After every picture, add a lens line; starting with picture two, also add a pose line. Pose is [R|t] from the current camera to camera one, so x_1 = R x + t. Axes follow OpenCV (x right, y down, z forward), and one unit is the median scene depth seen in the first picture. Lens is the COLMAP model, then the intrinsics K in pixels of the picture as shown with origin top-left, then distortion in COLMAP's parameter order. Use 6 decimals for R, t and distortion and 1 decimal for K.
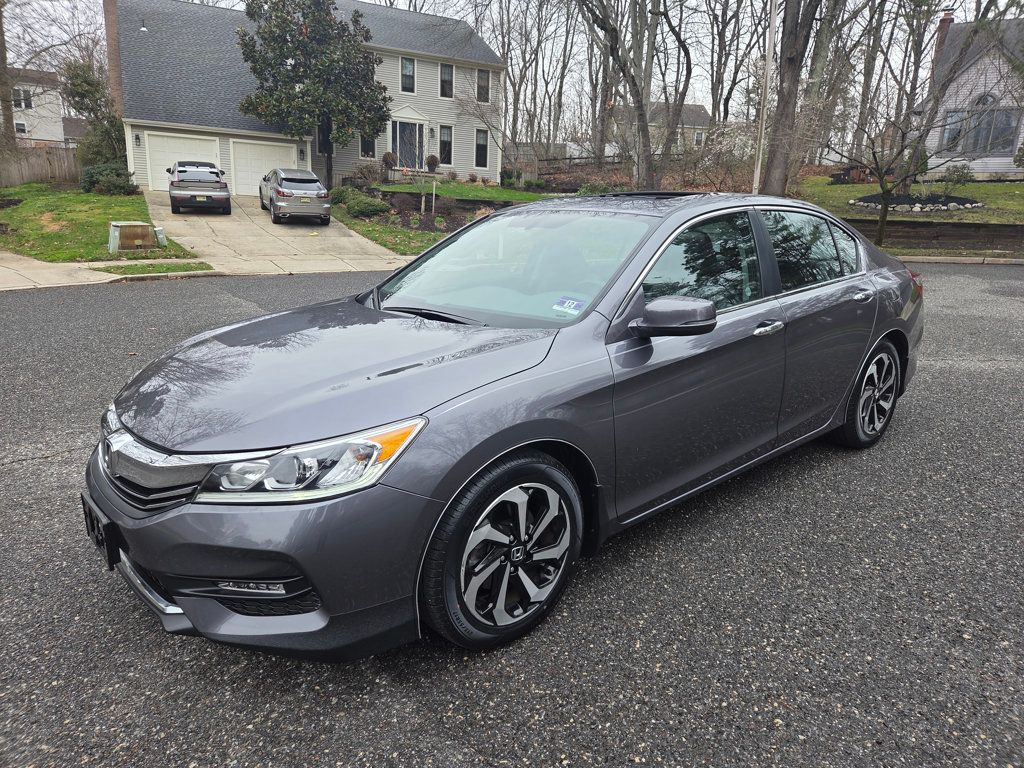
lens RADIAL K [[694.5, 0, 514.5], [0, 694.5, 376.7], [0, 0, 1]] dist [0.090665, -0.079062]
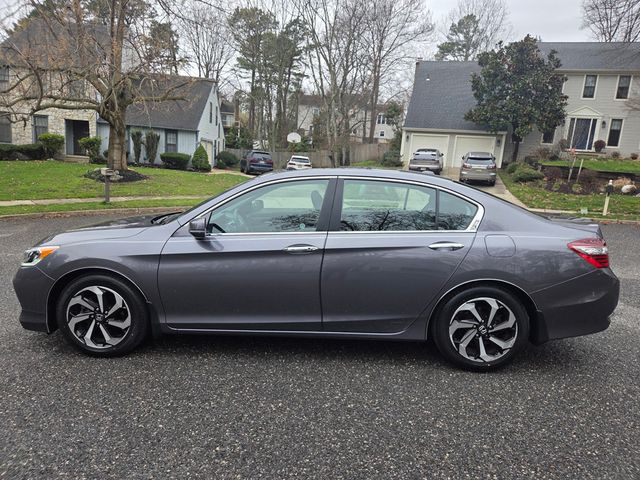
lens RADIAL K [[434.1, 0, 321.5], [0, 434.1, 235.4], [0, 0, 1]] dist [0.090665, -0.079062]
pose [[0.715322, 0.130864, -0.686432, 0.136450], [-0.197817, 0.980049, -0.019302, -0.011195], [0.670211, 0.149595, 0.726938, 0.037627]]
